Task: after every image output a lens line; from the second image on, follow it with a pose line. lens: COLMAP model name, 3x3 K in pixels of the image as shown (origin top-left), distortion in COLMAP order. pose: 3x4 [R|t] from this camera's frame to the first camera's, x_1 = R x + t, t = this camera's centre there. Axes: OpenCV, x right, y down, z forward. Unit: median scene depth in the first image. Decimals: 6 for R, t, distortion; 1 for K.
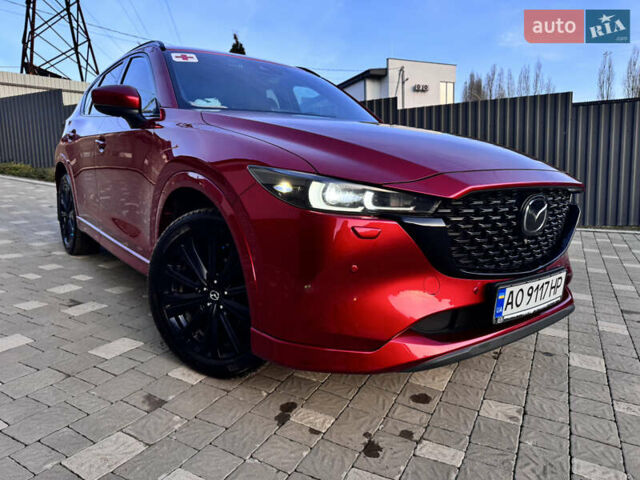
lens RADIAL K [[453.0, 0, 318.4], [0, 453.0, 241.9], [0, 0, 1]] dist [0.000766, -0.004374]
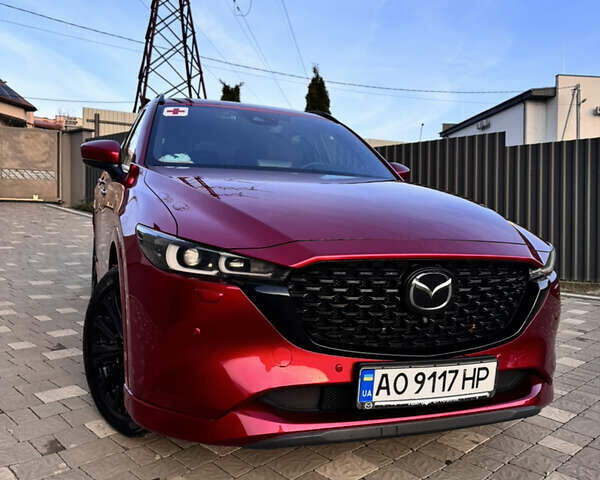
lens RADIAL K [[552.7, 0, 293.7], [0, 552.7, 240.8], [0, 0, 1]] dist [0.129593, -0.230168]
pose [[0.954620, 0.041044, -0.294986, 0.339137], [-0.072459, 0.992705, -0.096364, -0.019953], [0.288879, 0.113366, 0.950630, -0.076965]]
